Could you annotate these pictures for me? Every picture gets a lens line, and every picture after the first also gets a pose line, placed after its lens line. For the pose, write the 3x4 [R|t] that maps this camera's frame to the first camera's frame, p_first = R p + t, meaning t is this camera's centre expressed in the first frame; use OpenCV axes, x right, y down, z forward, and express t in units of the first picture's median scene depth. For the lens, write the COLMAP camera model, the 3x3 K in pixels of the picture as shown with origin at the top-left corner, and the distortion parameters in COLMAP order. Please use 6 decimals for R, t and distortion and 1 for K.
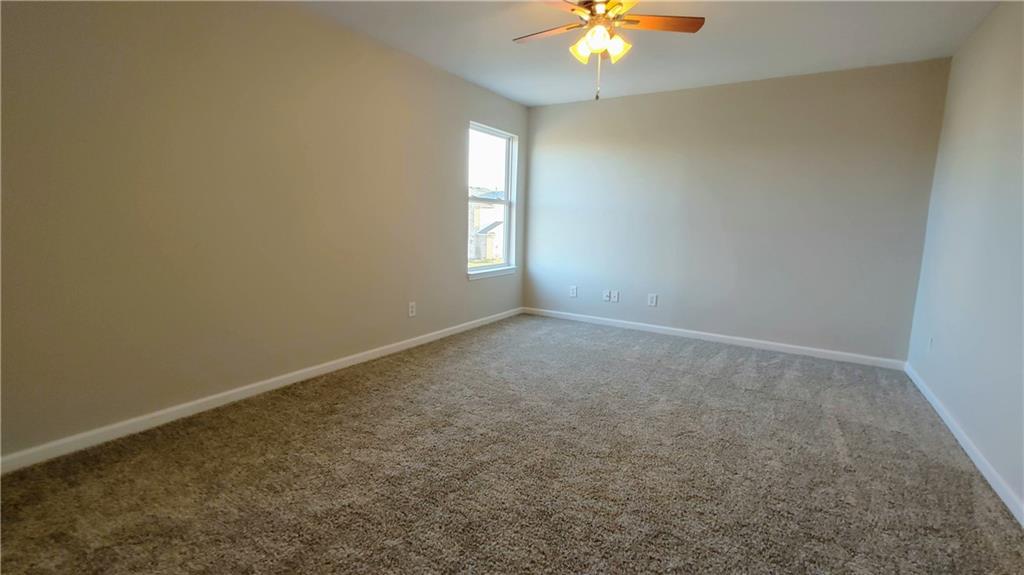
lens RADIAL K [[440.7, 0, 514.4], [0, 440.7, 288.3], [0, 0, 1]] dist [-0.000102, 0.000485]
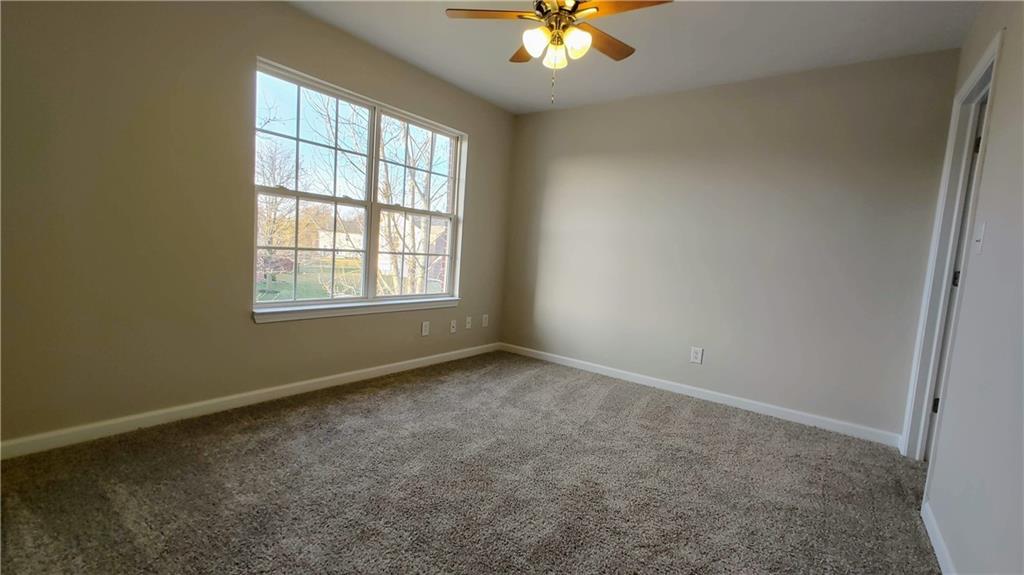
lens RADIAL K [[440.7, 0, 514.4], [0, 440.7, 288.3], [0, 0, 1]] dist [-0.000102, 0.000485]
pose [[0.995058, 0.079798, -0.059089, 0.158764], [-0.083125, 0.994955, -0.056165, -0.034367], [0.054309, 0.060799, 0.996671, 0.234502]]
